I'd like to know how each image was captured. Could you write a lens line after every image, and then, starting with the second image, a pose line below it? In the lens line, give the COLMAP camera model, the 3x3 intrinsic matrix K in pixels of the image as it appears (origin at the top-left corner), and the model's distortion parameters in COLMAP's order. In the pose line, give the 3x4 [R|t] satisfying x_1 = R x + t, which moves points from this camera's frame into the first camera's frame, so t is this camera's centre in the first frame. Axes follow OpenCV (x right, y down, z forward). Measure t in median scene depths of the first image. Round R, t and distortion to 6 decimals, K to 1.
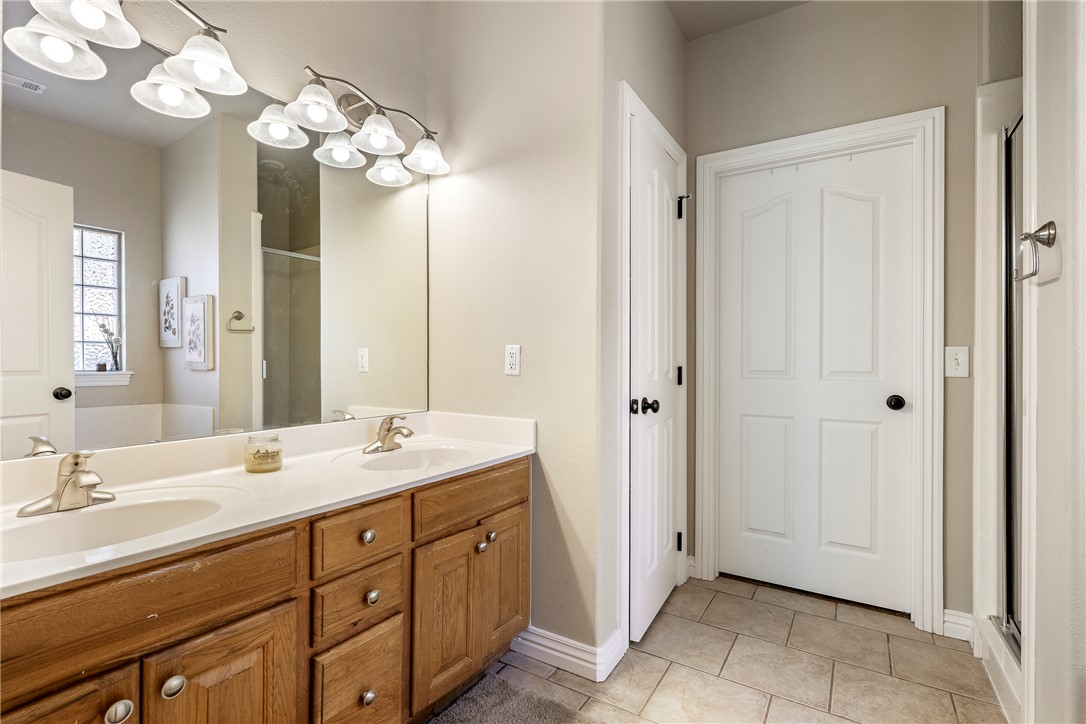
lens RADIAL K [[500.6, 0, 543.0], [0, 500.6, 362.0], [0, 0, 1]] dist [-0.000423, 0.000041]
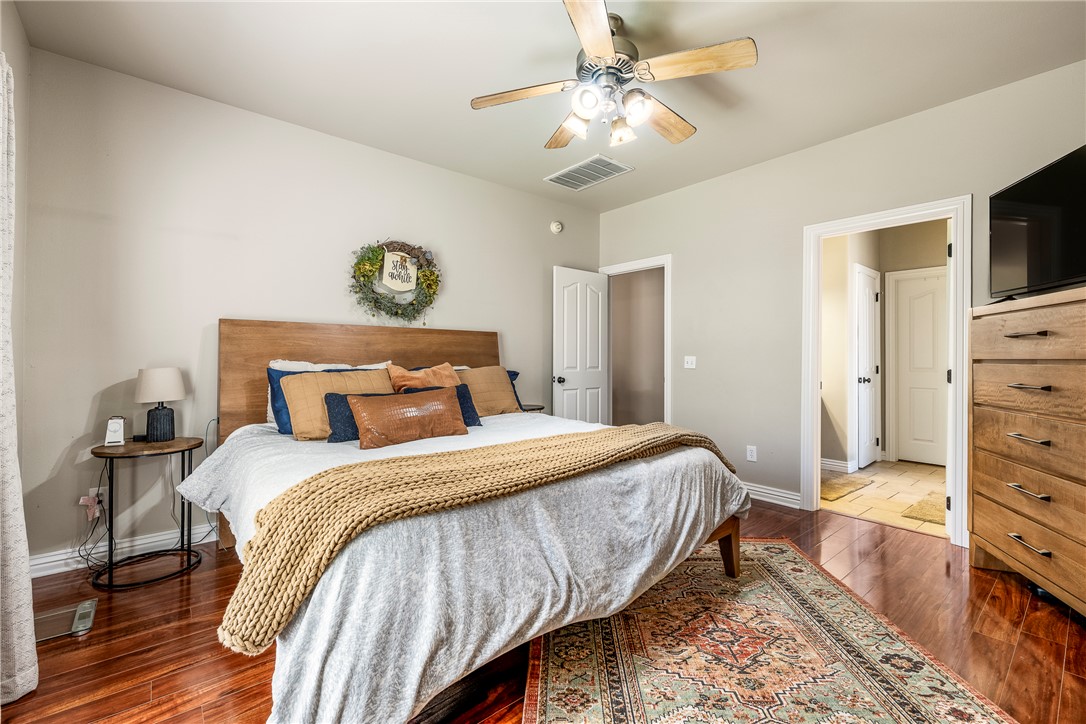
lens RADIAL K [[469.8, 0, 543.0], [0, 469.8, 362.0], [0, 0, 1]] dist [-0.000986, -0.000154]
pose [[0.951523, -0.005073, -0.307535, -0.595180], [0.003089, 0.999971, -0.006936, 0.002701], [0.307561, 0.005650, 0.951511, -1.729871]]
